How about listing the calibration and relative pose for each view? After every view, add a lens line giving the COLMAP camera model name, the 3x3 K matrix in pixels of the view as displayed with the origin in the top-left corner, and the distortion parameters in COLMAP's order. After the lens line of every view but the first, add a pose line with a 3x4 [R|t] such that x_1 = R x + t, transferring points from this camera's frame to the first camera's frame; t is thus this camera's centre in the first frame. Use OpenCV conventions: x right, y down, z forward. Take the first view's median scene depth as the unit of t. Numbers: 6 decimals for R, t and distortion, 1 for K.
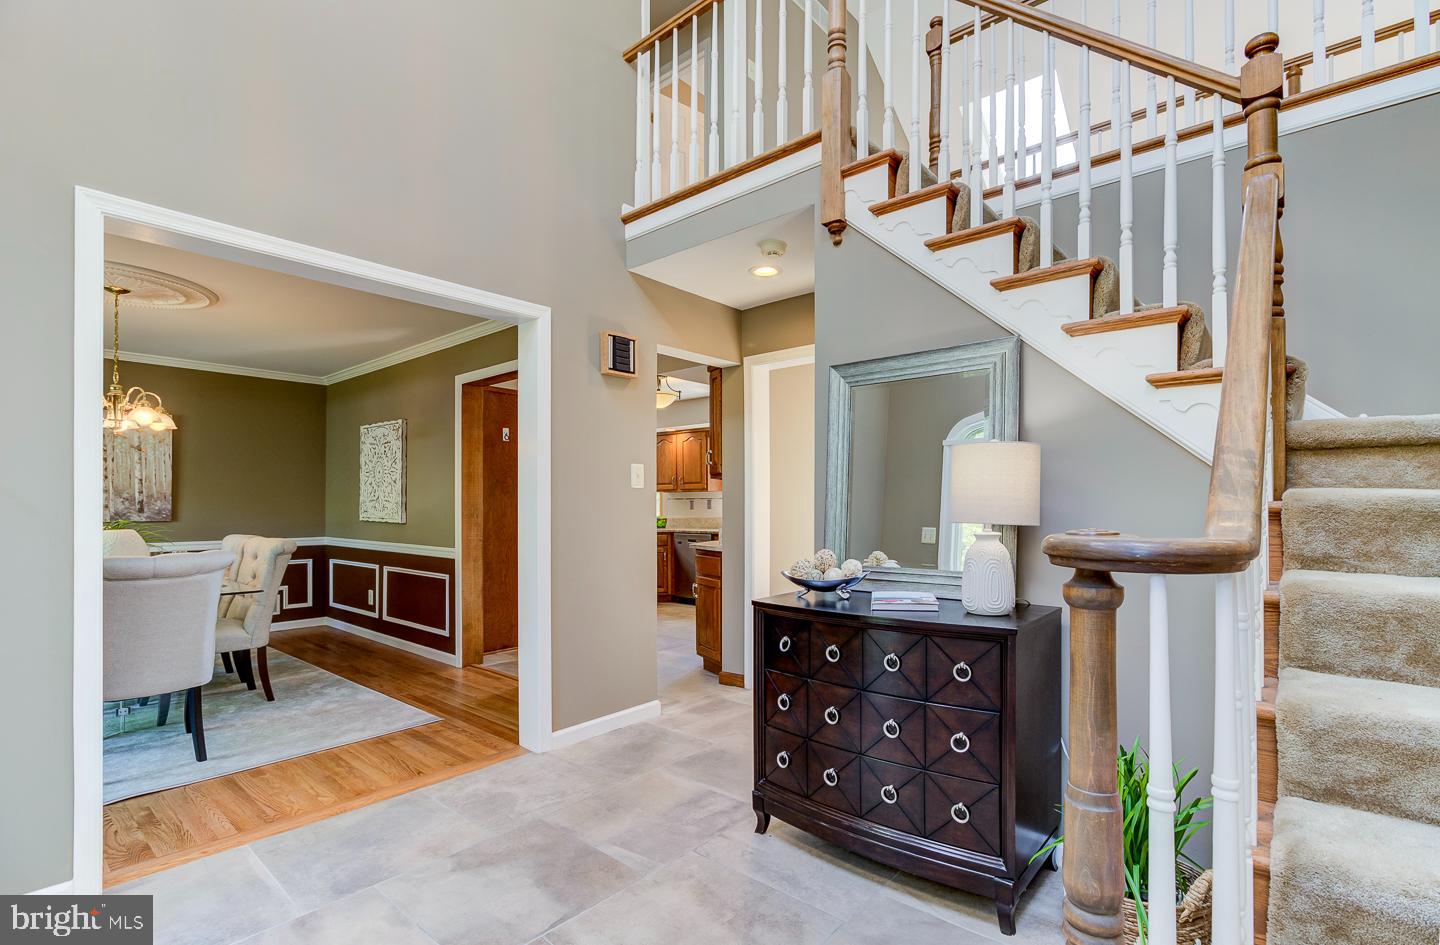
lens RADIAL K [[666.5, 0, 715.9], [0, 666.5, 500.1], [0, 0, 1]] dist [0.001691, 0.000521]
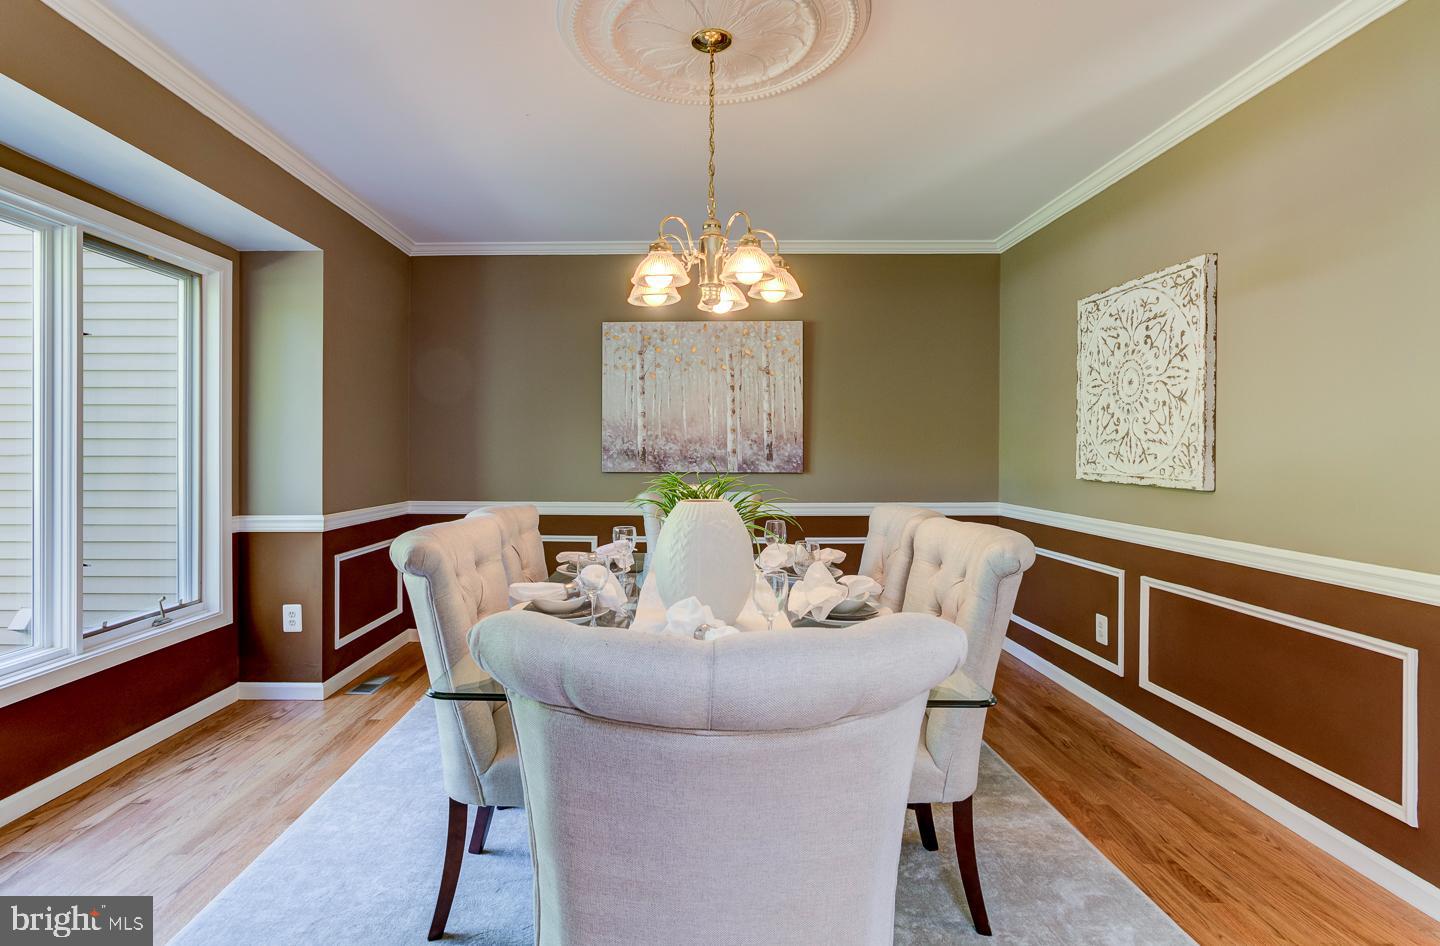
lens RADIAL K [[722.6, 0, 718.3], [0, 722.6, 449.2], [0, 0, 1]] dist [0.000001, 0.000370]
pose [[0.688201, -0.000162, -0.725520, -0.334882], [0.003283, 0.999990, 0.002892, 0.004603], [0.725513, -0.004372, 0.688195, 0.424822]]
